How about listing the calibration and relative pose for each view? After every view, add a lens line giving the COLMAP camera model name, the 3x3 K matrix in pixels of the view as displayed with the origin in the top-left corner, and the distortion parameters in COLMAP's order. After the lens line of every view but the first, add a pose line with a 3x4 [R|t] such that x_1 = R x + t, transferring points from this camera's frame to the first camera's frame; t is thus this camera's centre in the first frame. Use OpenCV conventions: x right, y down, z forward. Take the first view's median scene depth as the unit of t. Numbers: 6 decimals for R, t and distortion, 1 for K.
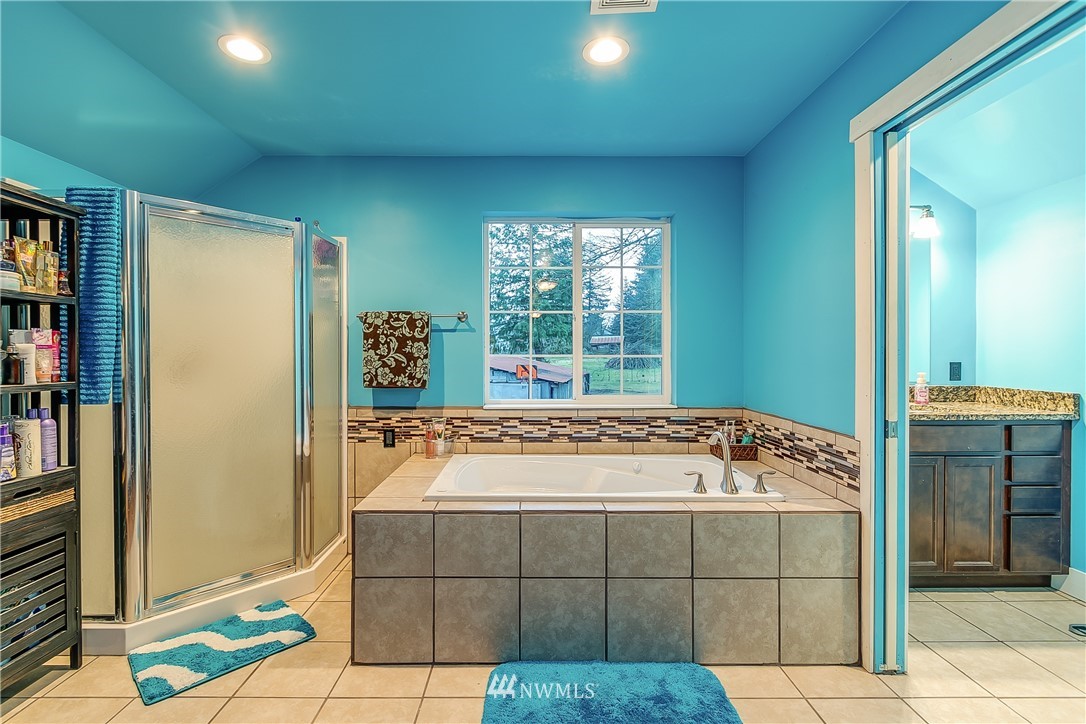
lens RADIAL K [[488.5, 0, 540.4], [0, 488.5, 360.2], [0, 0, 1]] dist [-0.003604, 0.000307]
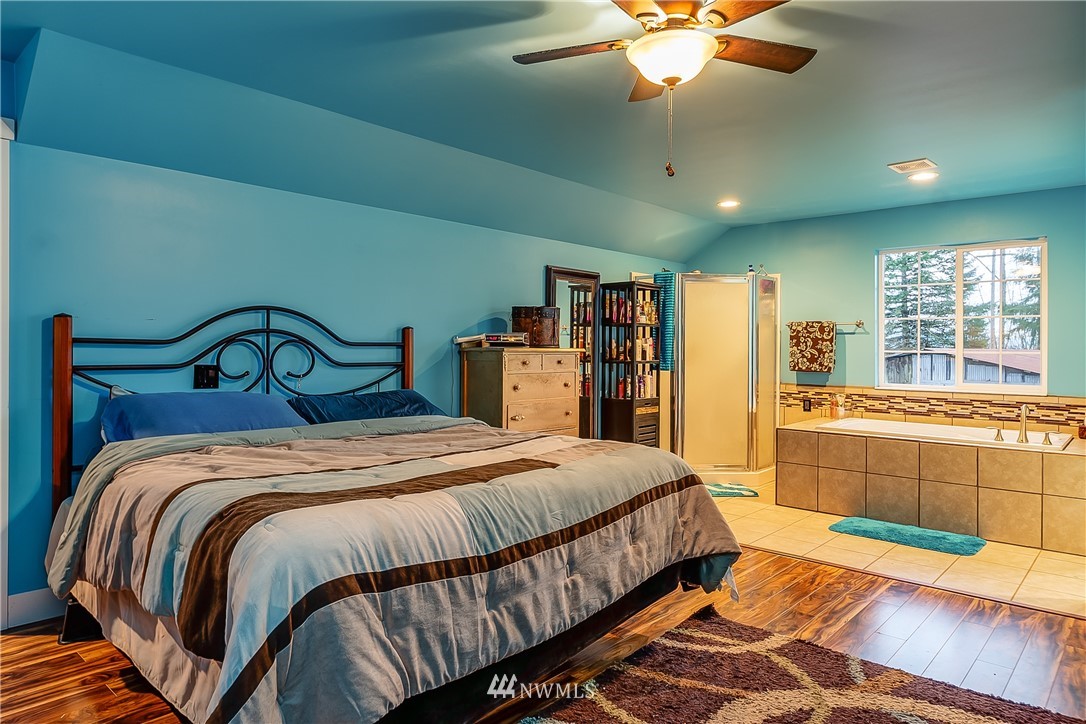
lens RADIAL K [[667.6, 0, 537.3], [0, 667.6, 341.0], [0, 0, 1]] dist [0.041827, -0.003194]
pose [[0.725840, 0.000858, -0.687863, 0.530363], [-0.016084, 0.999747, -0.015725, 0.008071], [0.687676, 0.022478, 0.725670, -1.118277]]
